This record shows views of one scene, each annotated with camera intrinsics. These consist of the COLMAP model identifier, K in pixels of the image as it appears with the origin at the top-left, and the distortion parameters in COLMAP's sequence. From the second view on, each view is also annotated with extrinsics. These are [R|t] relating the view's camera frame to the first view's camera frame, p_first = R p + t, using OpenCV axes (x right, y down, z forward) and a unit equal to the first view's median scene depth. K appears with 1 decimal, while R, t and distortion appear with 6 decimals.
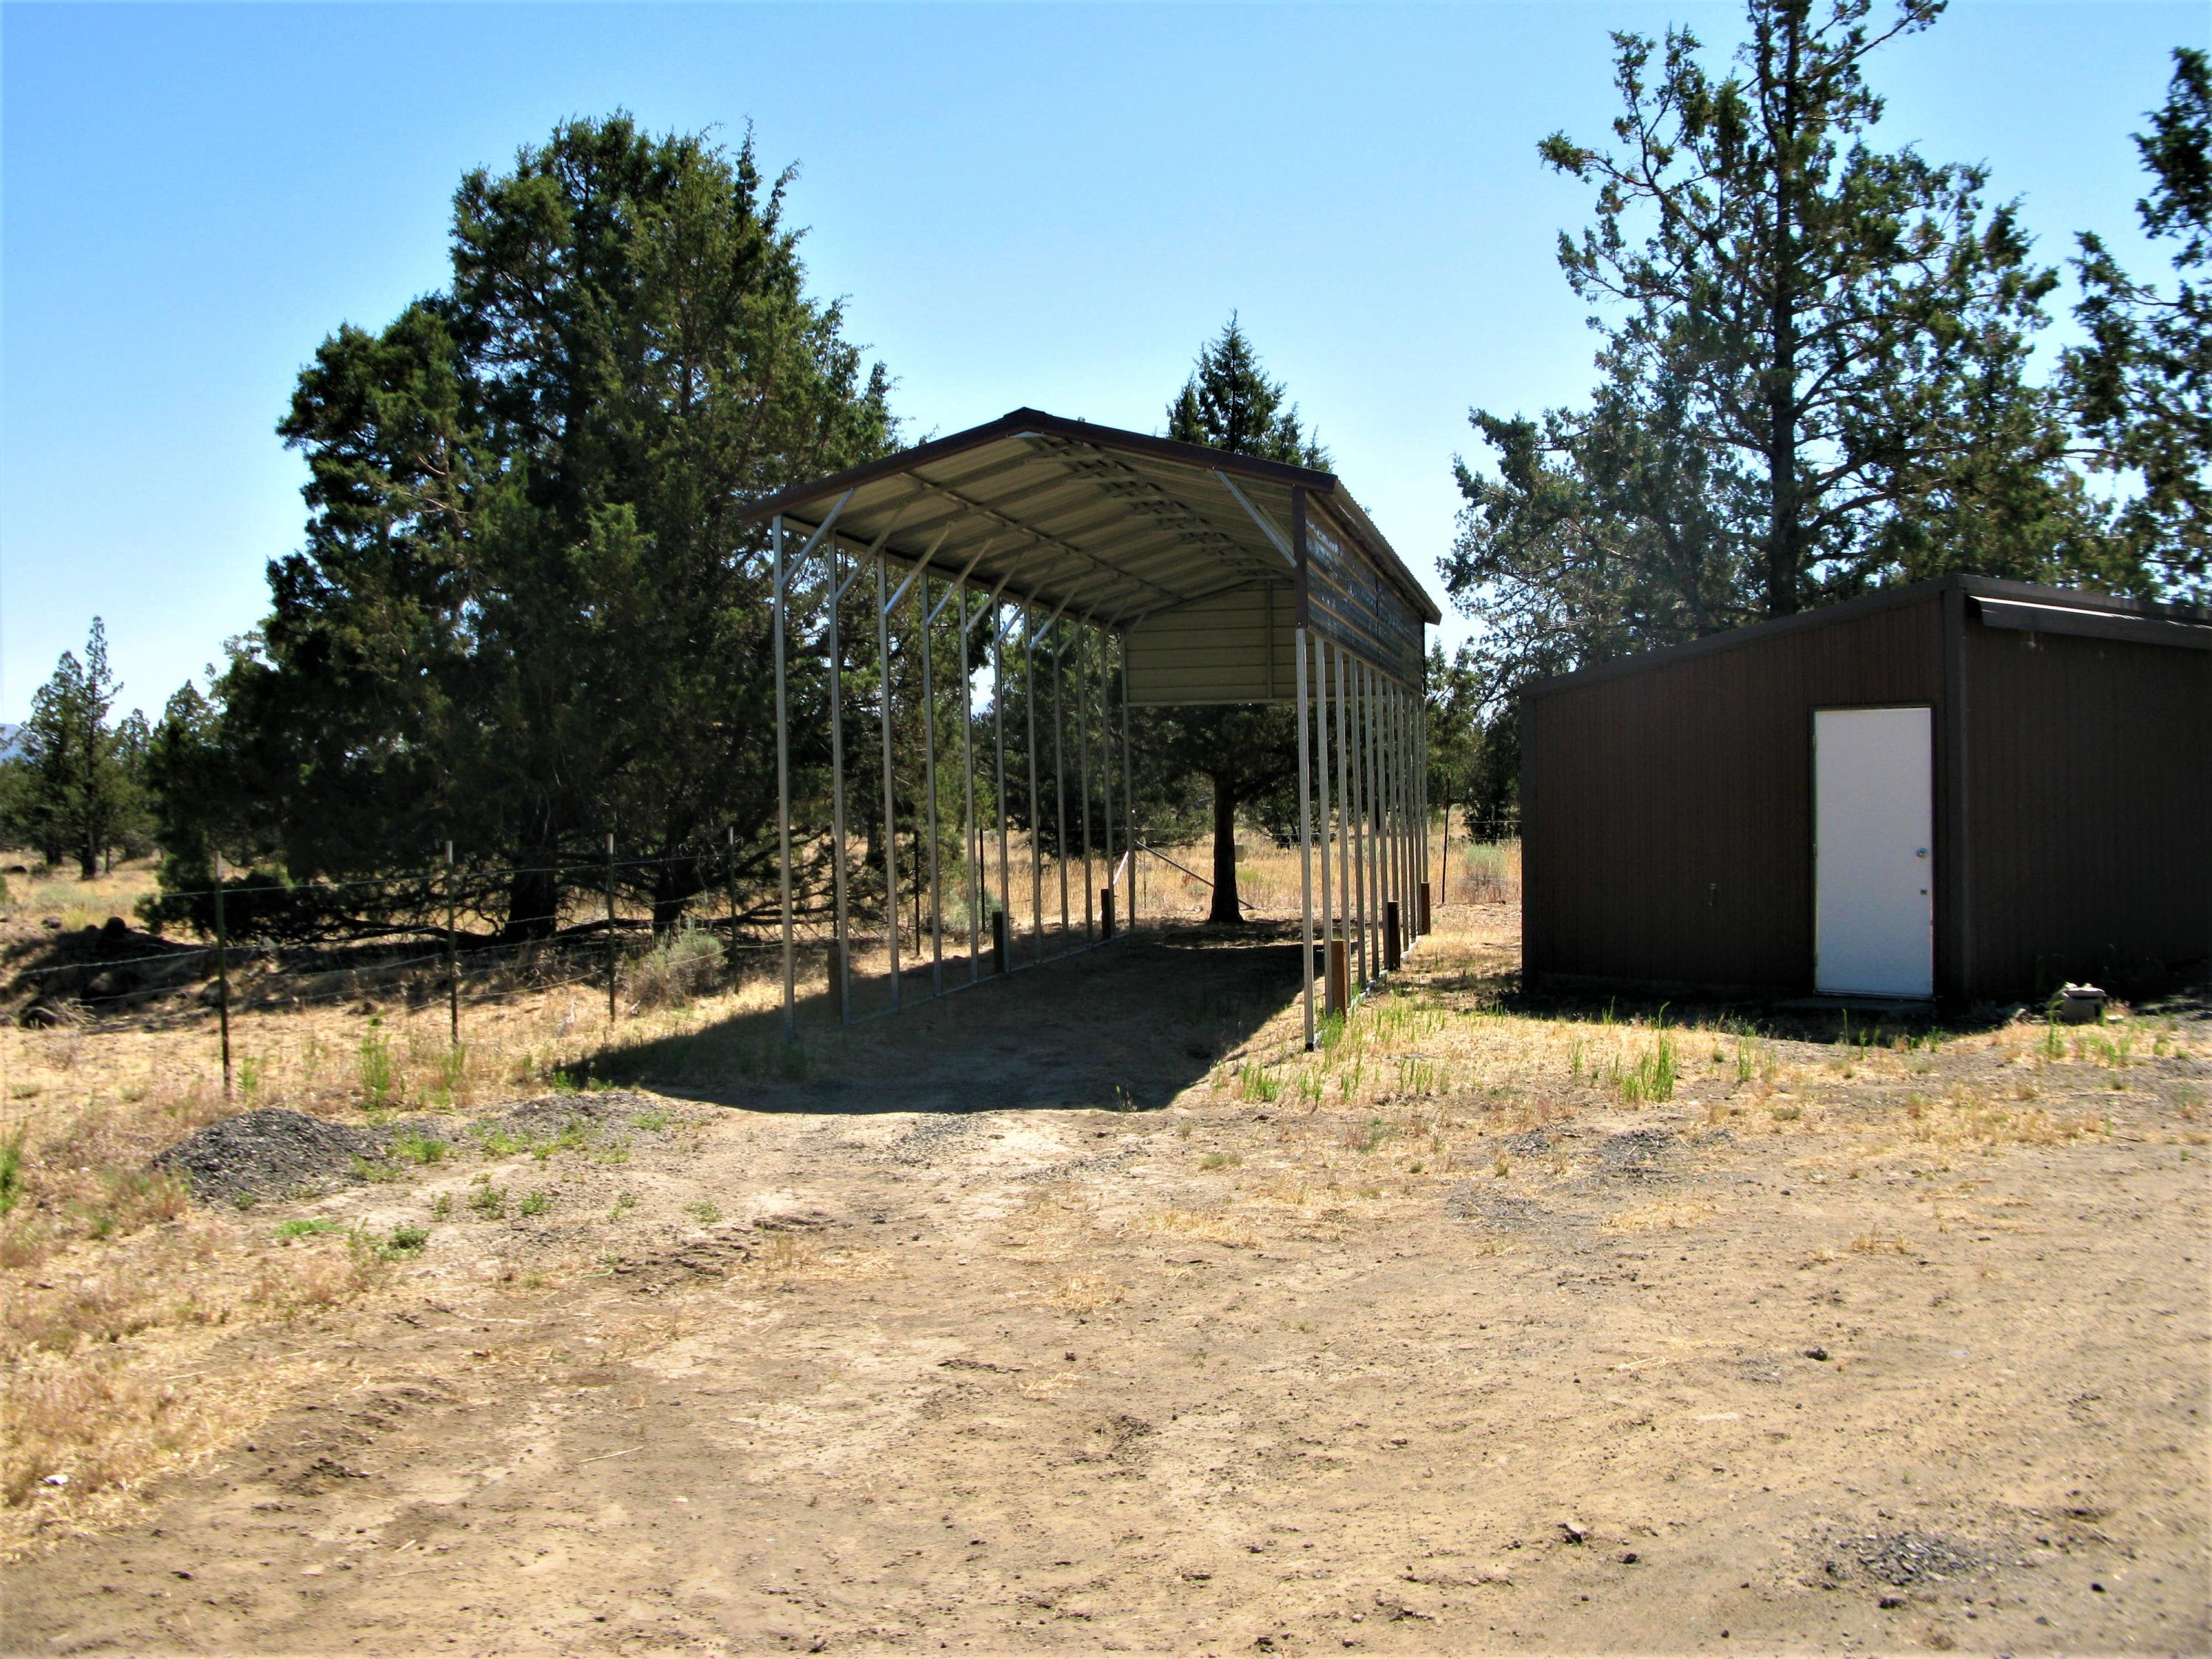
lens RADIAL K [[2173.7, 0, 1115.4], [0, 2173.7, 750.0], [0, 0, 1]] dist [-0.189102, 0.224857]
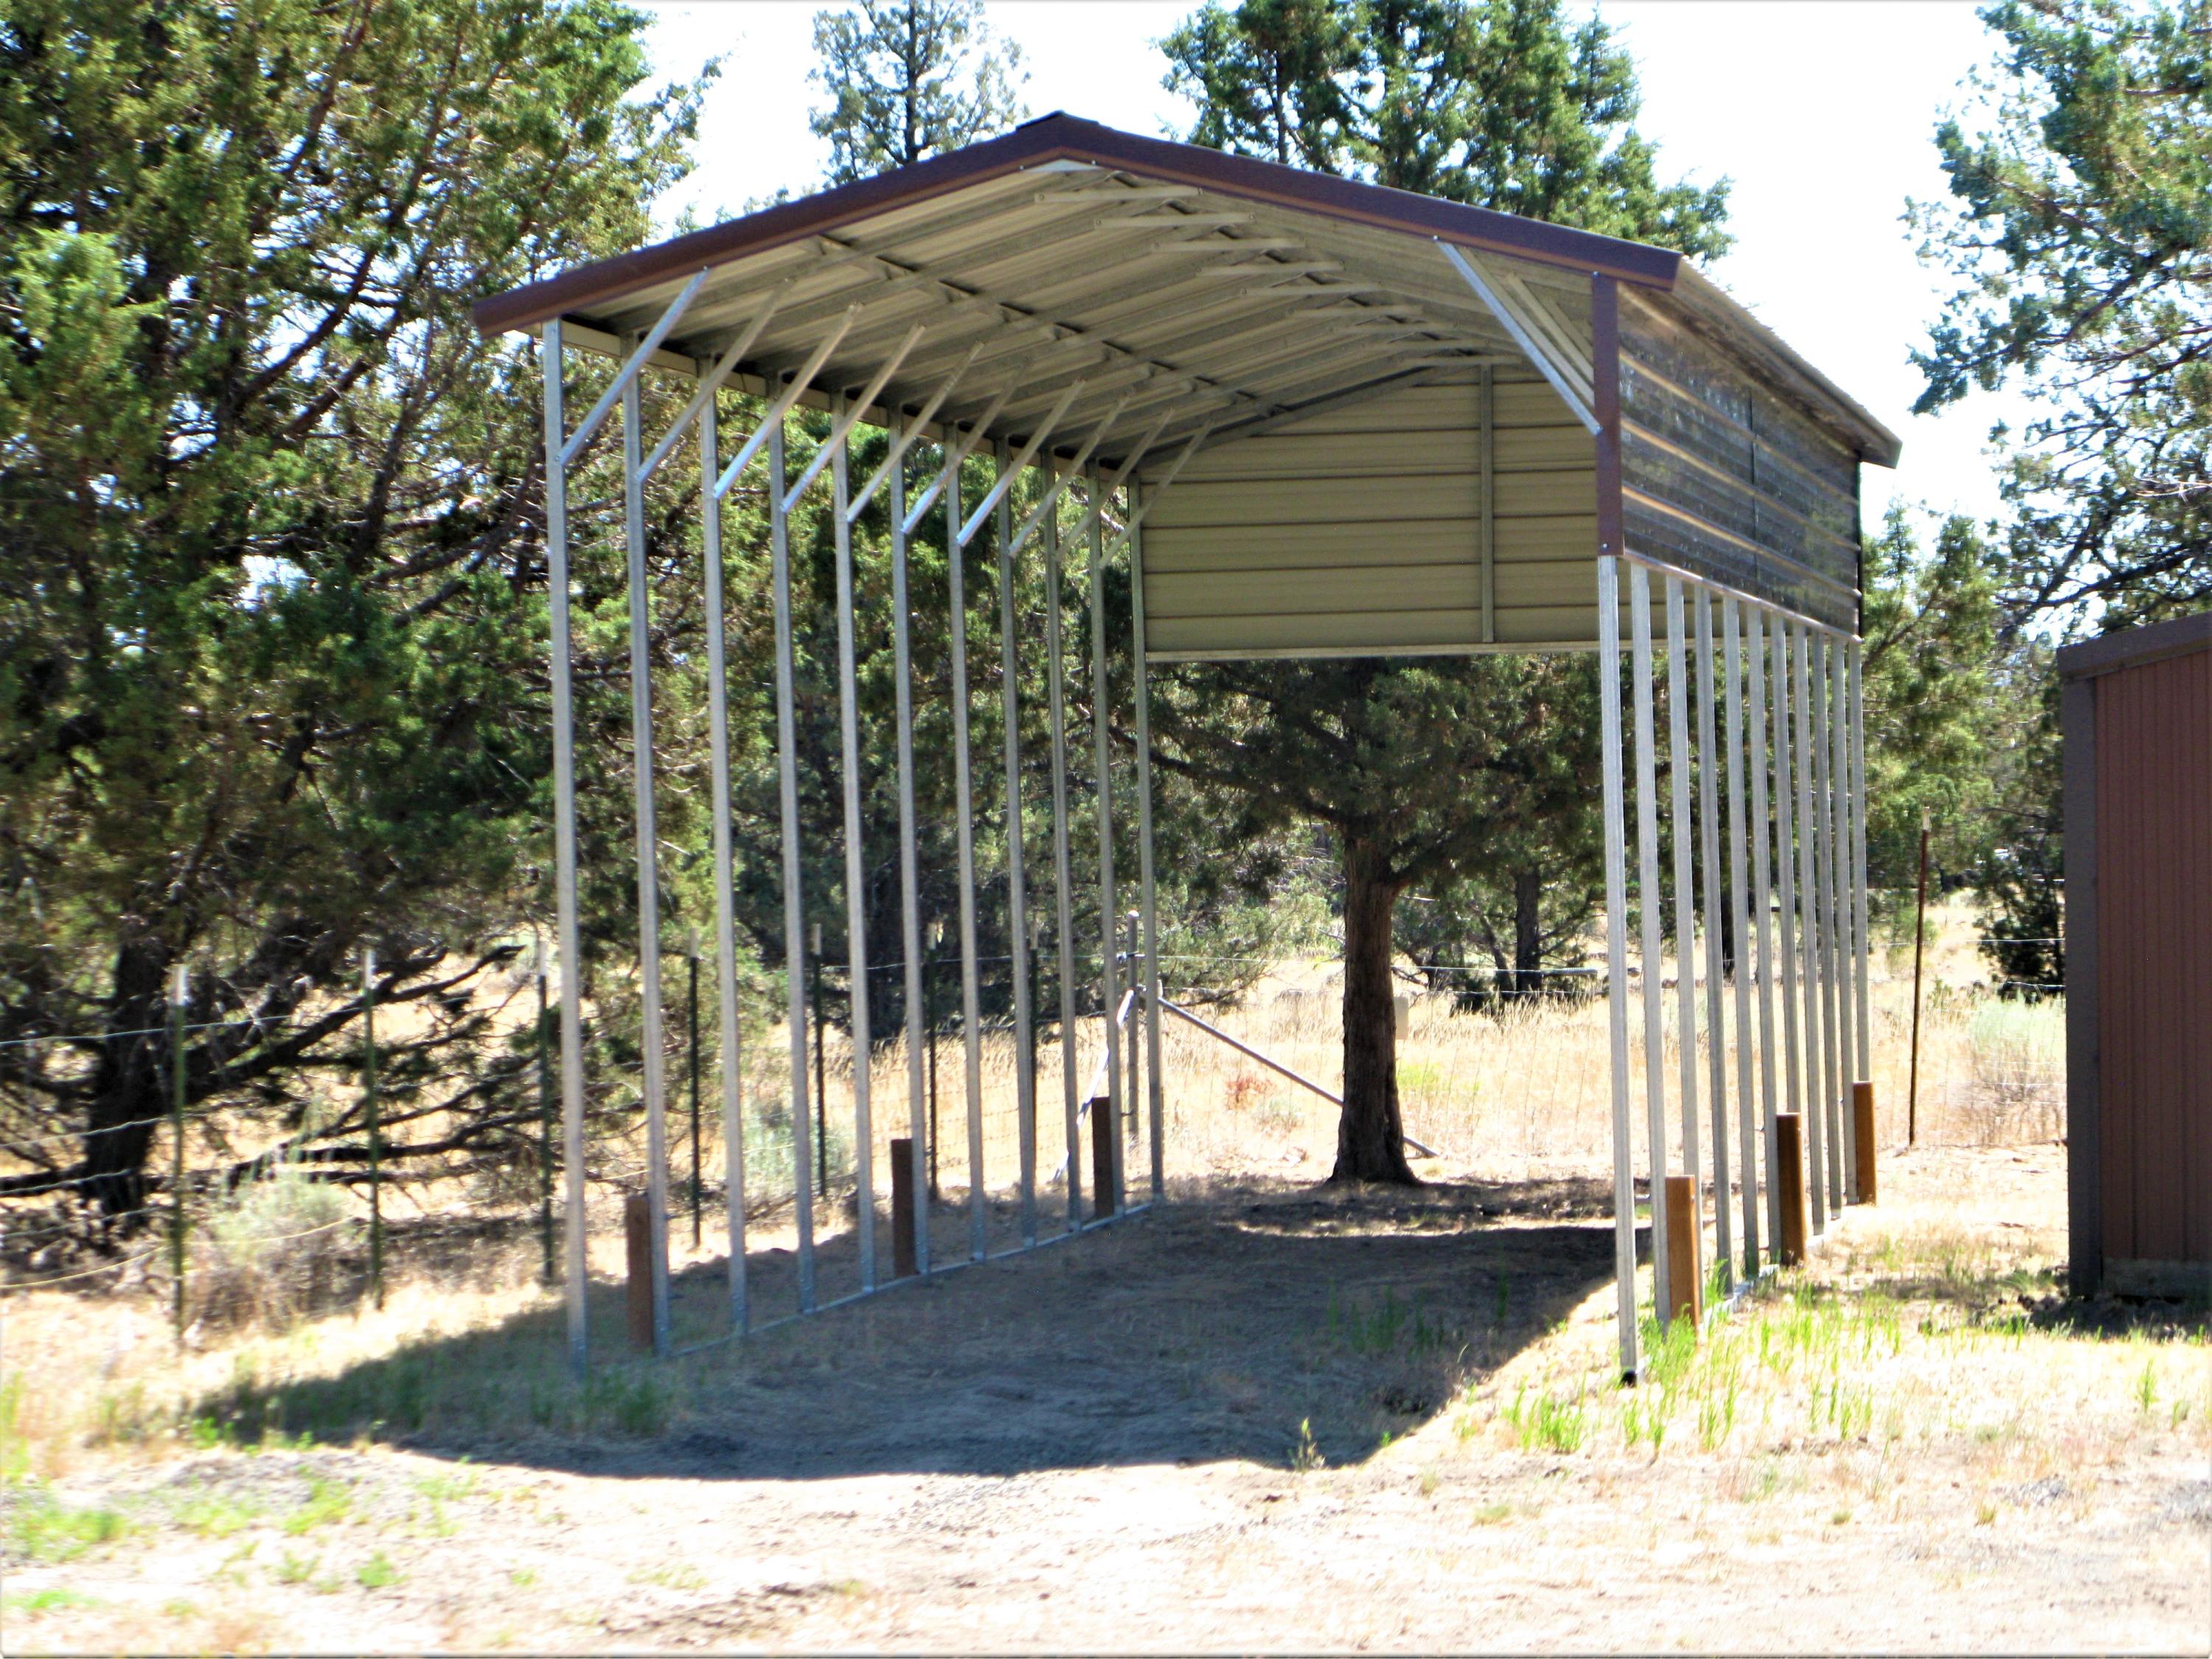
lens RADIAL K [[6911.5, 0, 1023.9], [0, 6911.5, 828.3], [0, 0, 1]] dist [0.317440, -0.254566]
pose [[0.999797, -0.000968, 0.020110, -0.056067], [0.000639, 0.999866, 0.016373, -0.012509], [-0.020123, -0.016357, 0.999664, -0.413047]]
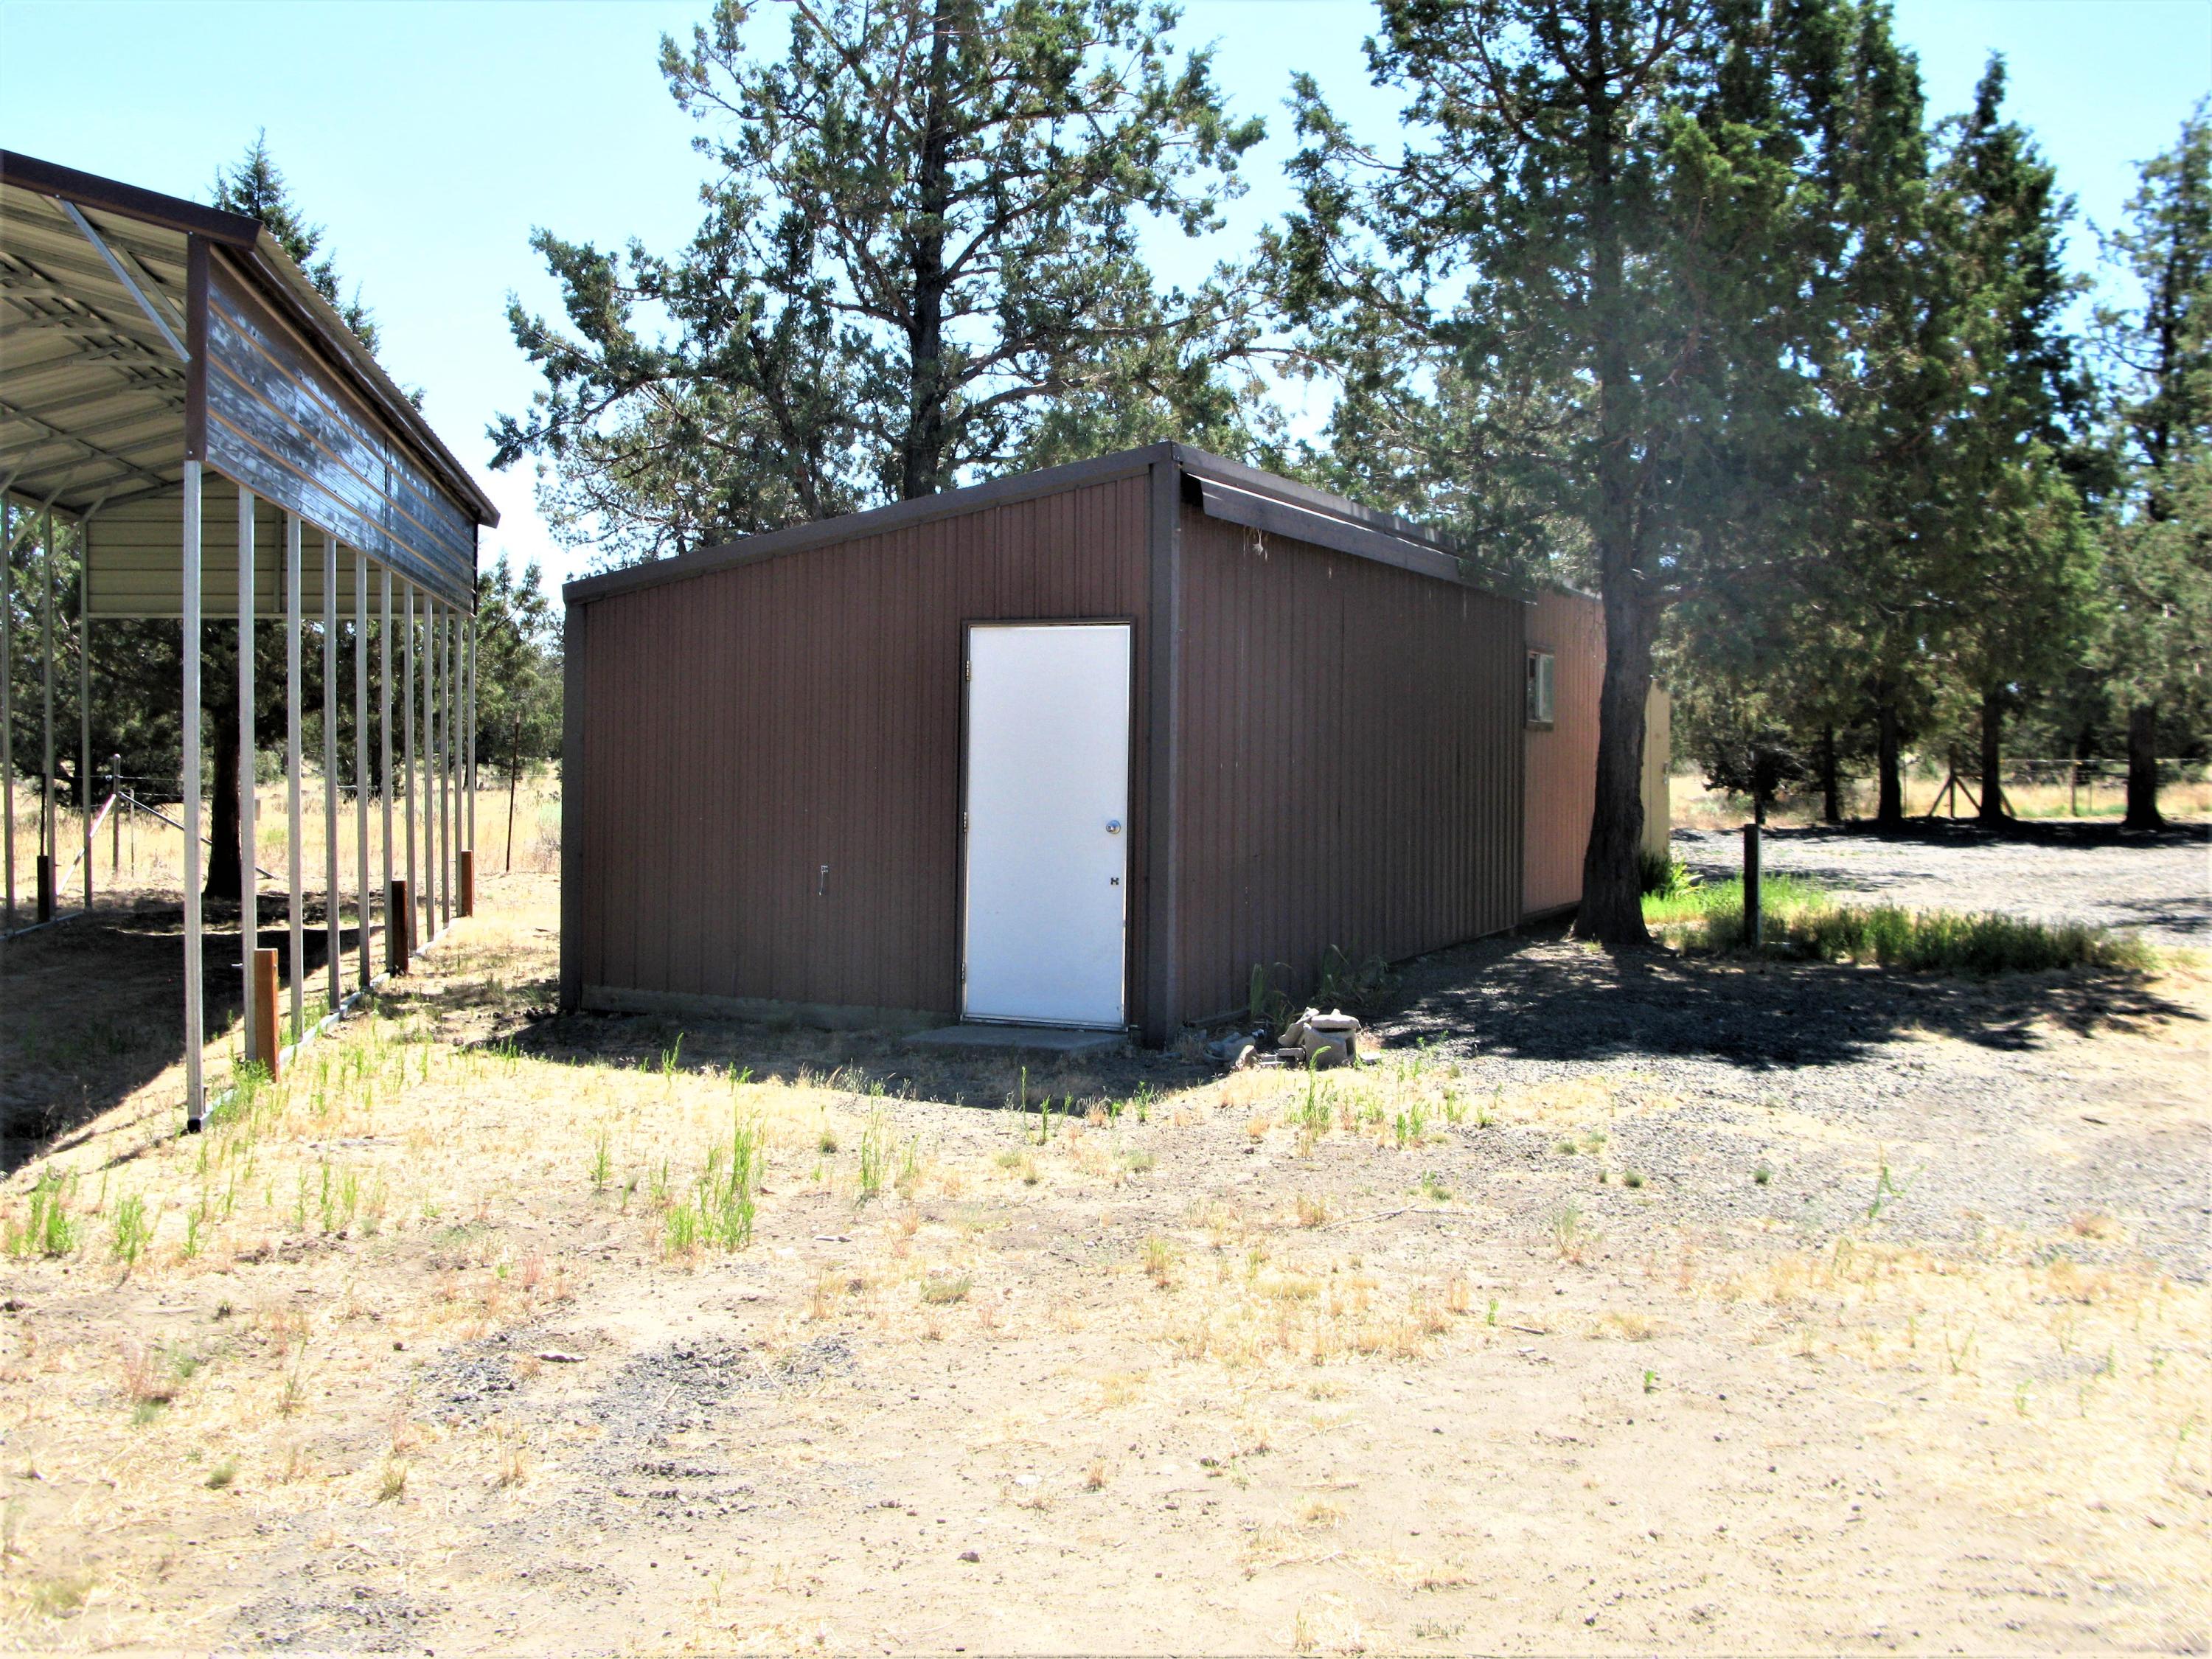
lens RADIAL K [[2173.7, 0, 1115.4], [0, 2173.7, 750.0], [0, 0, 1]] dist [-0.189102, 0.224857]
pose [[0.919414, 0.018283, 0.392866, 0.061523], [-0.026254, 0.999544, 0.014926, 0.007794], [-0.392414, -0.024038, 0.919475, 0.219587]]
